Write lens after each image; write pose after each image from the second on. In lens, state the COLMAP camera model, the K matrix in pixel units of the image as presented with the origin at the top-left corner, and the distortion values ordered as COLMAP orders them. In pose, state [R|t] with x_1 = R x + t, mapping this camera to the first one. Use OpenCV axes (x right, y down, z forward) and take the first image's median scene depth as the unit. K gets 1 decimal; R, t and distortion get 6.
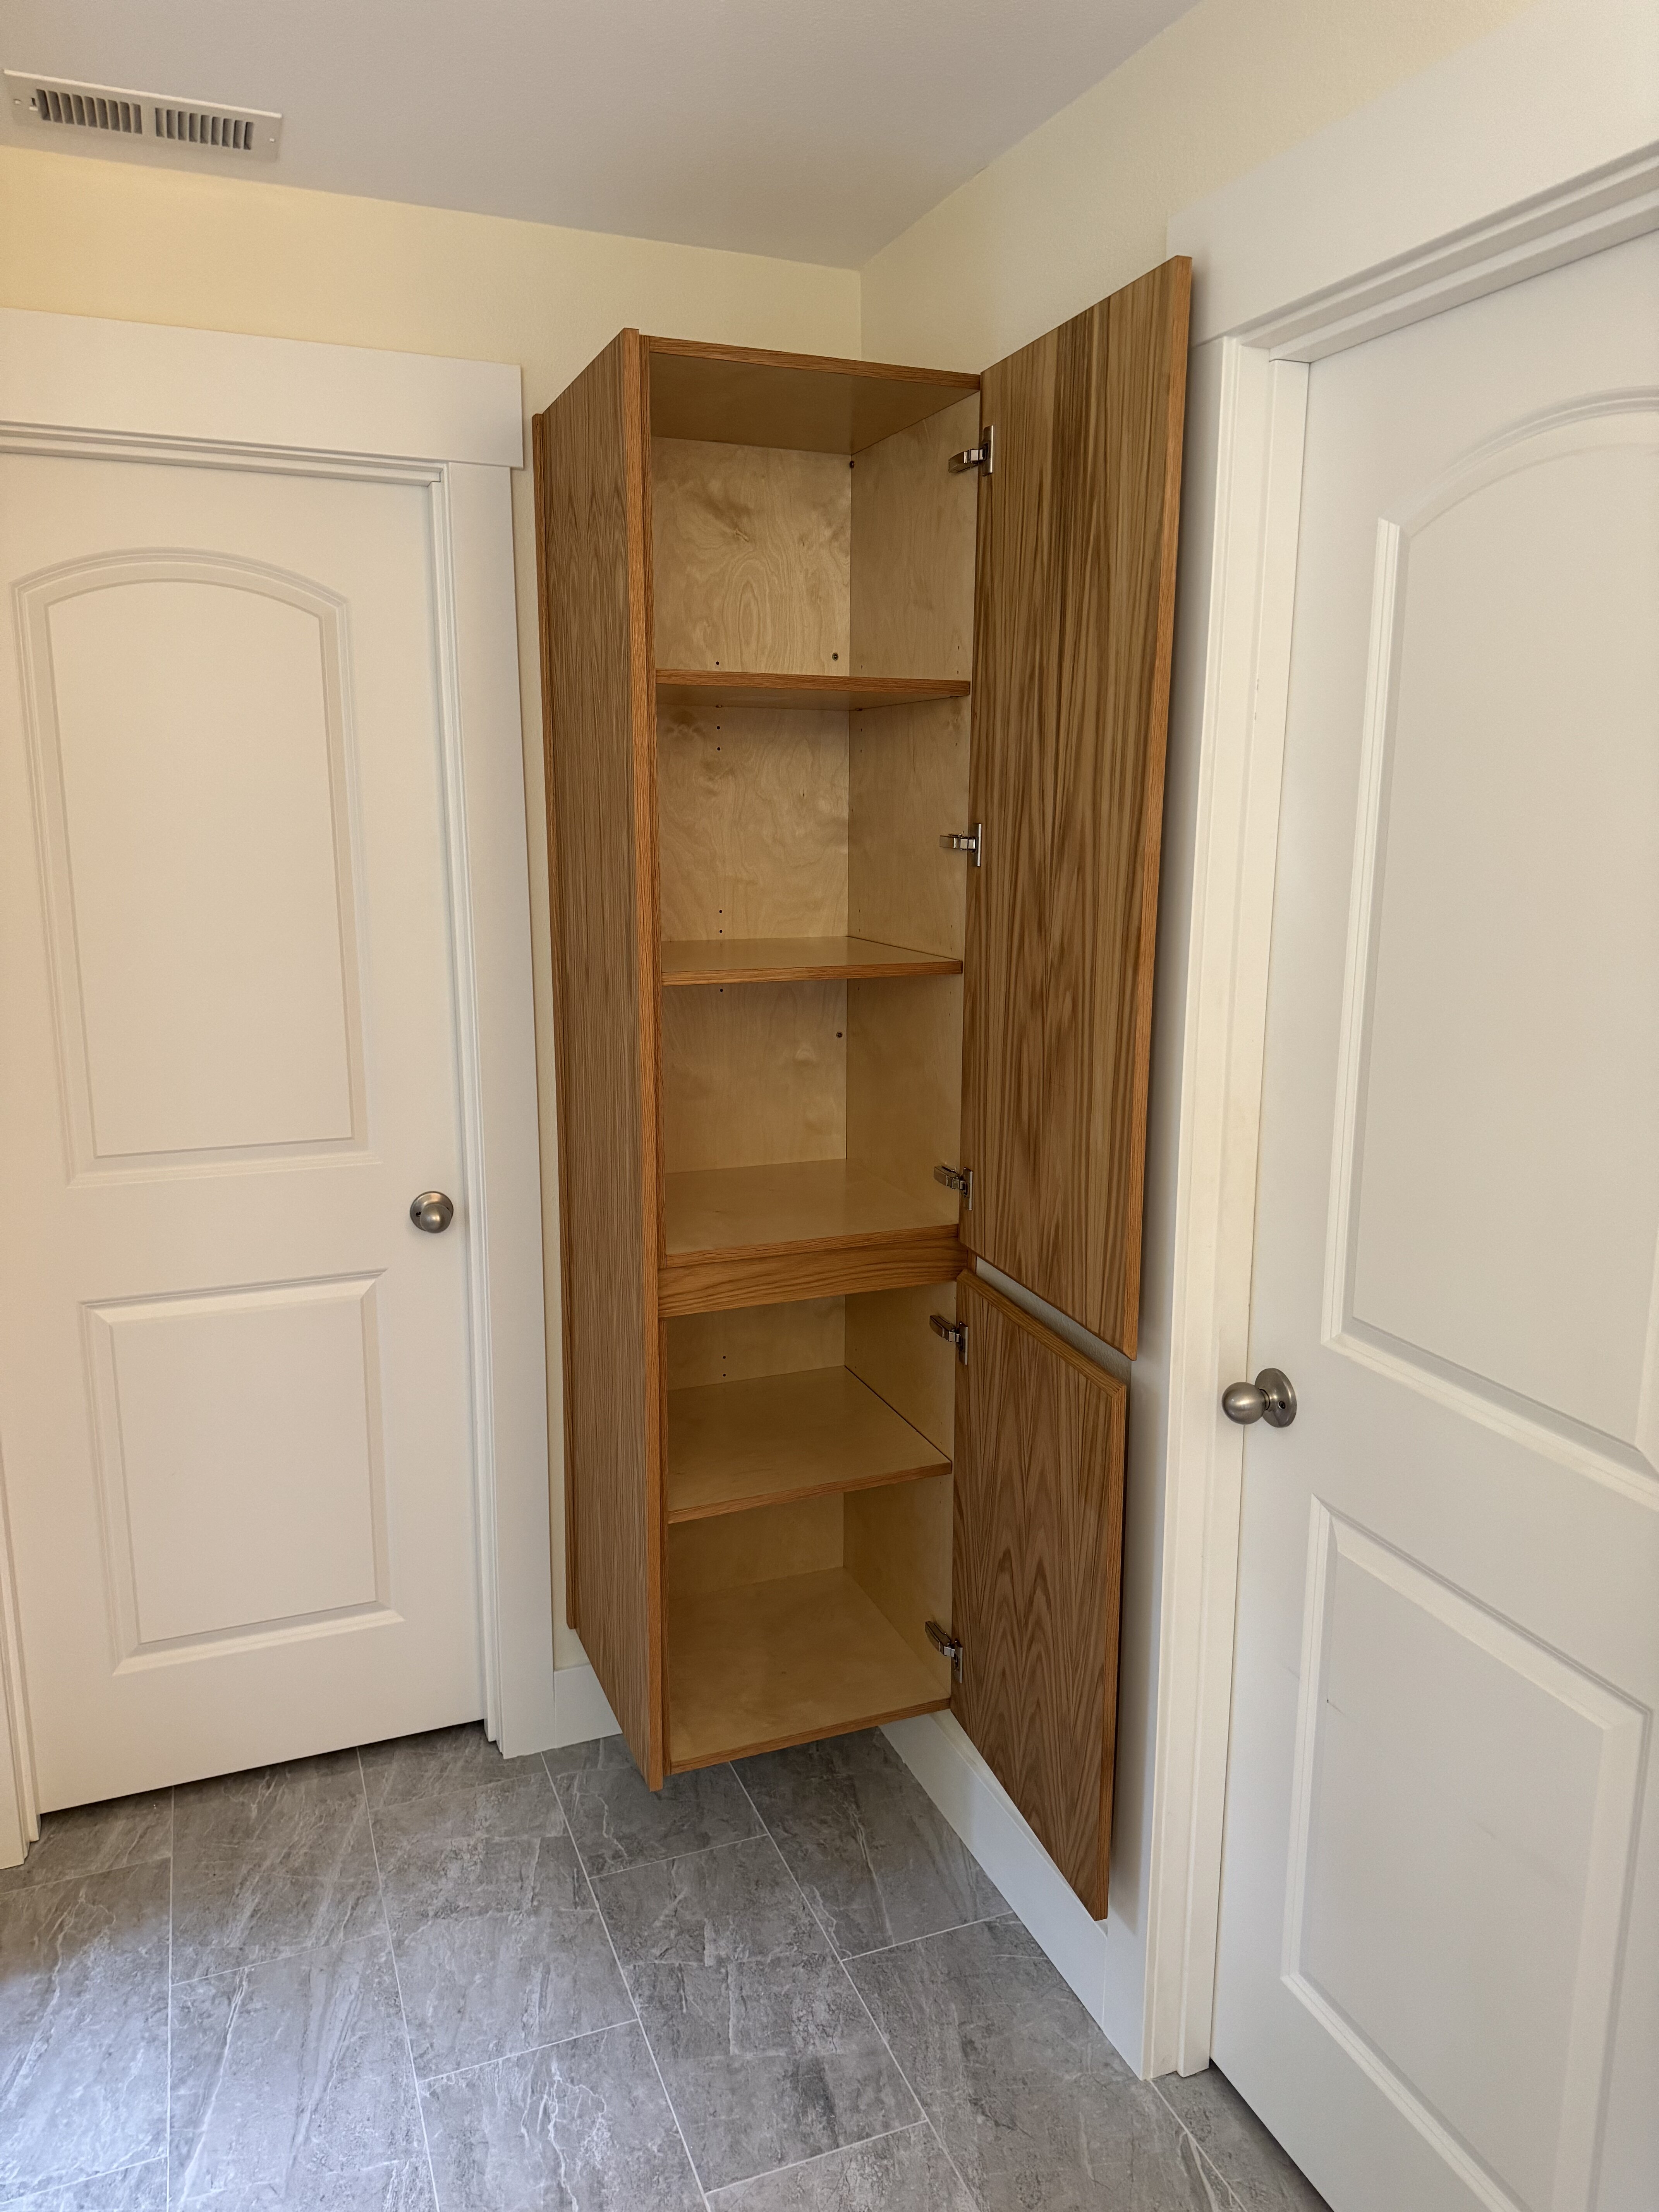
lens RADIAL K [[1585.0, 0, 828.5], [0, 1585.0, 1105.9], [0, 0, 1]] dist [0.019314, -0.018707]
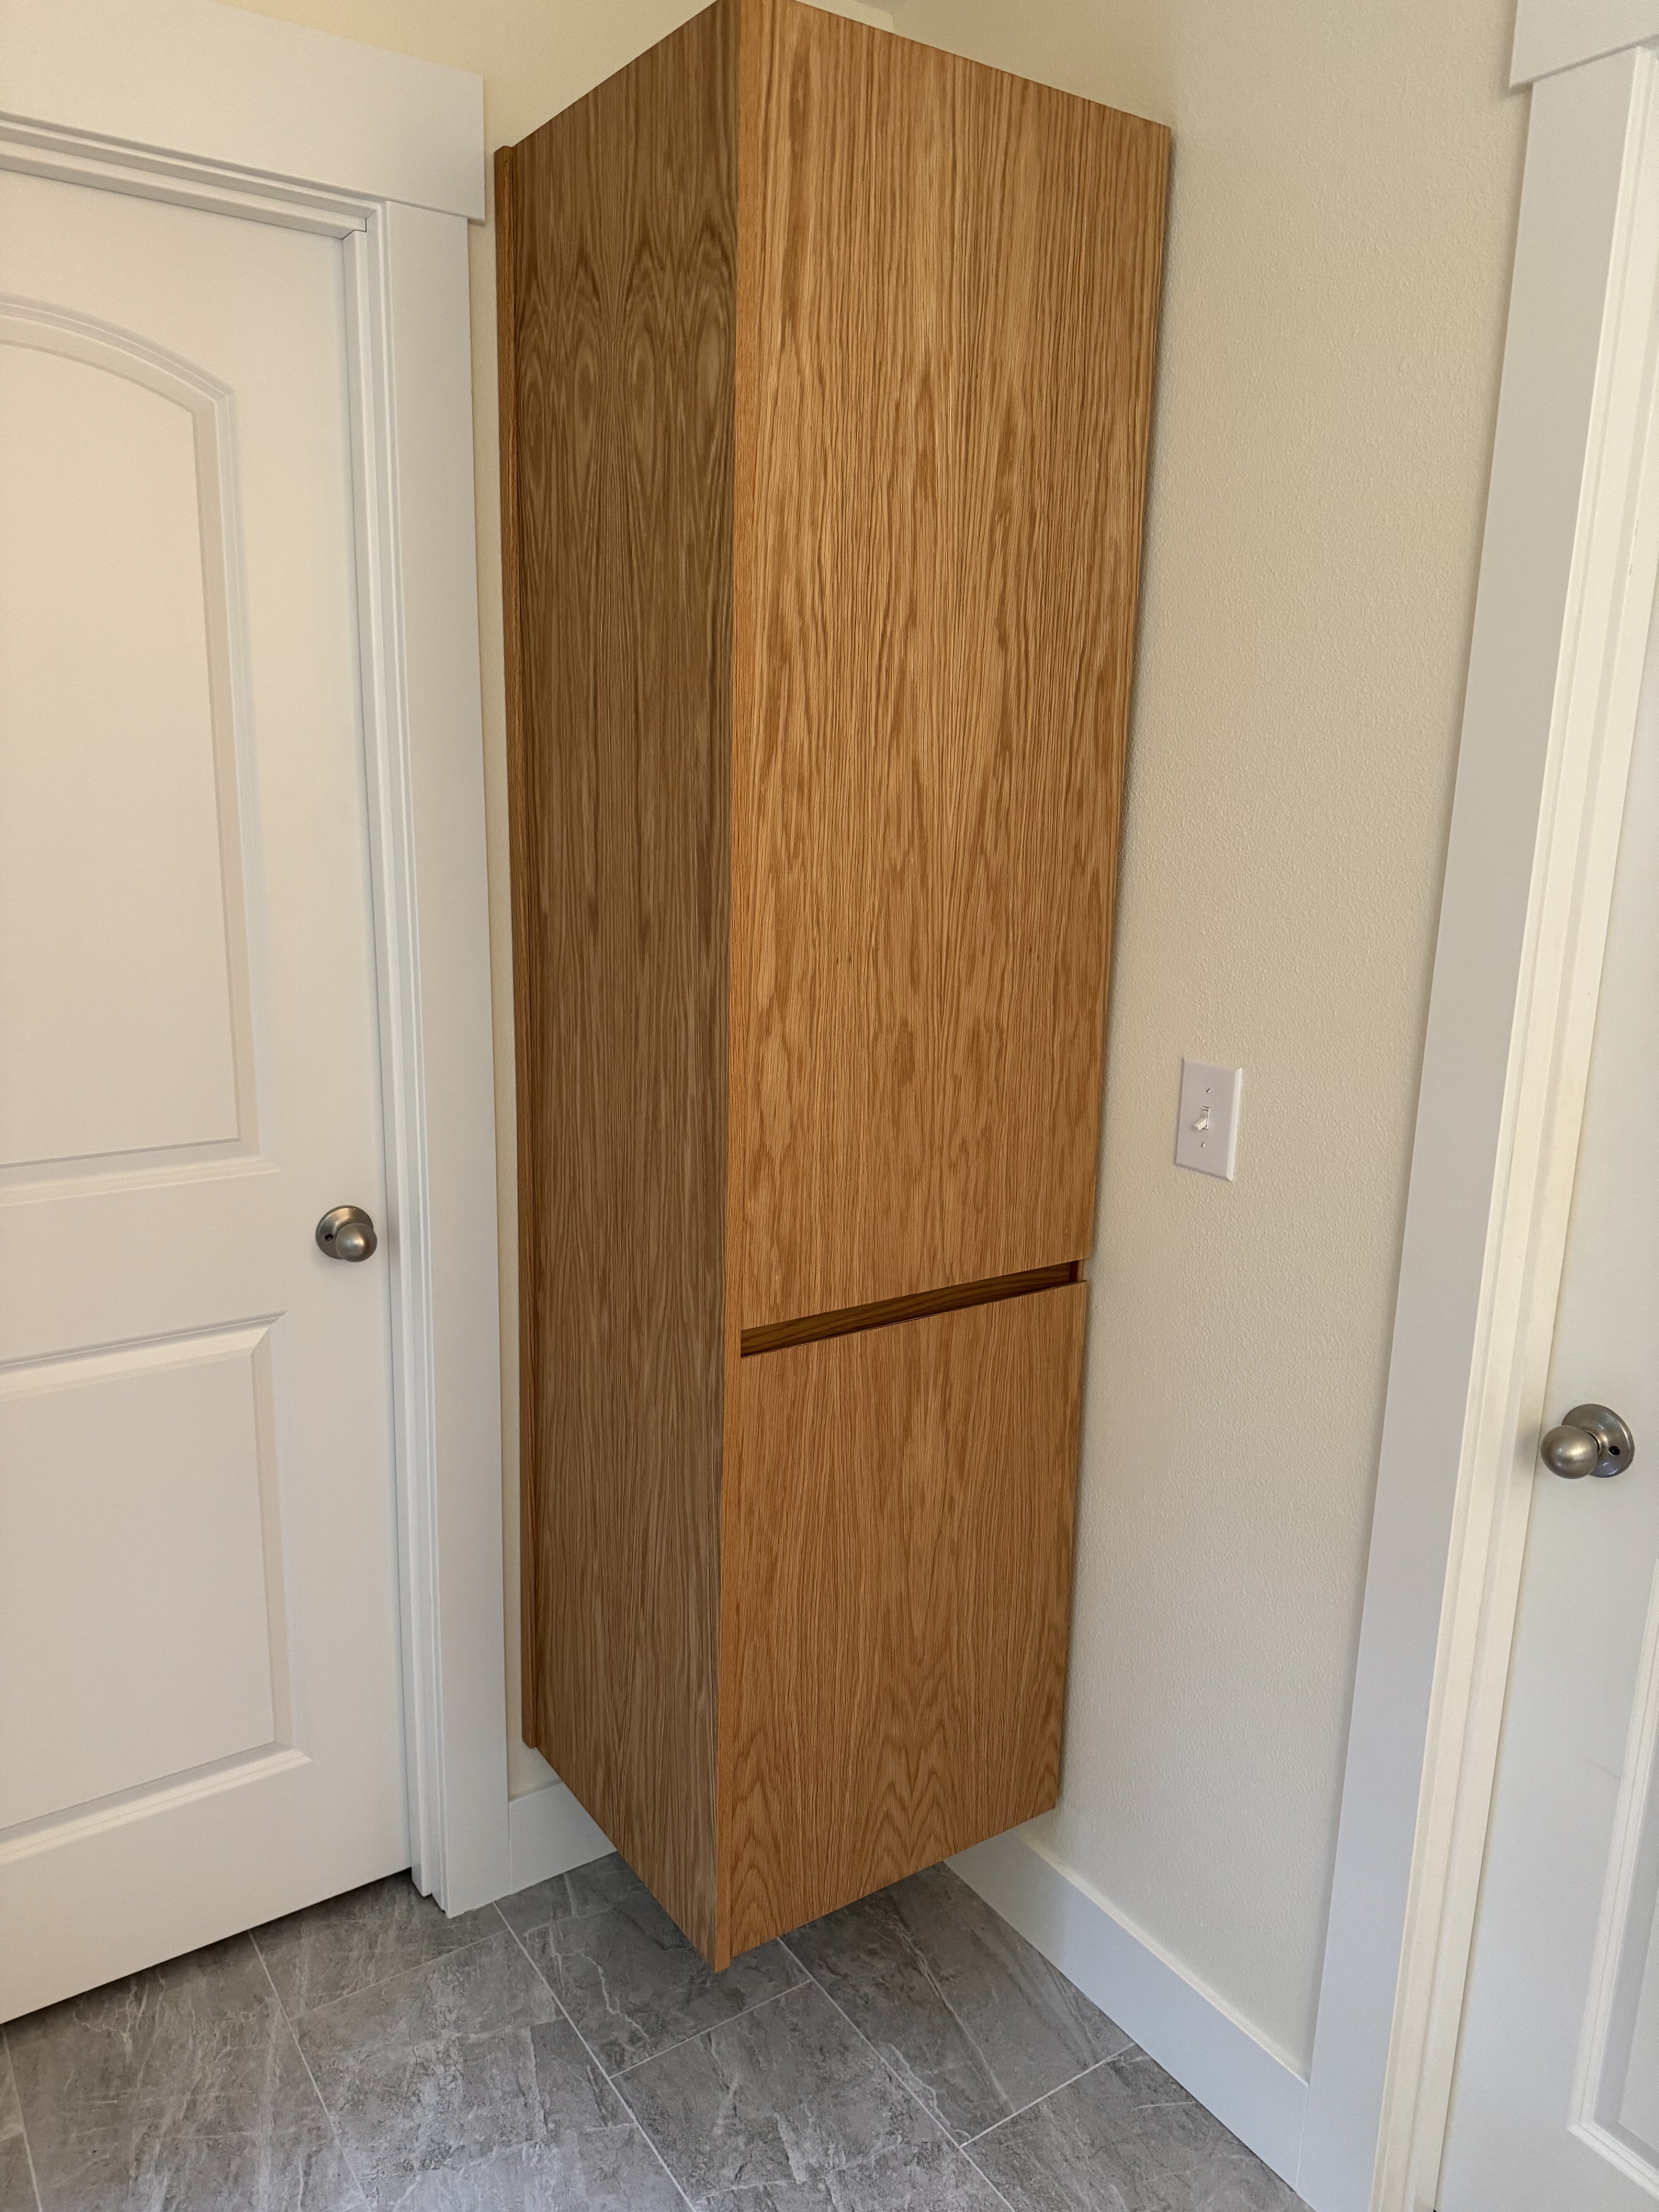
lens RADIAL K [[1585.0, 0, 832.7], [0, 1585.0, 1118.3], [0, 0, 1]] dist [0.019314, -0.018707]
pose [[0.976888, -0.028933, 0.211785, -0.190622], [0.021193, 0.999025, 0.038725, -0.012905], [-0.212699, -0.033342, 0.976549, 0.222627]]
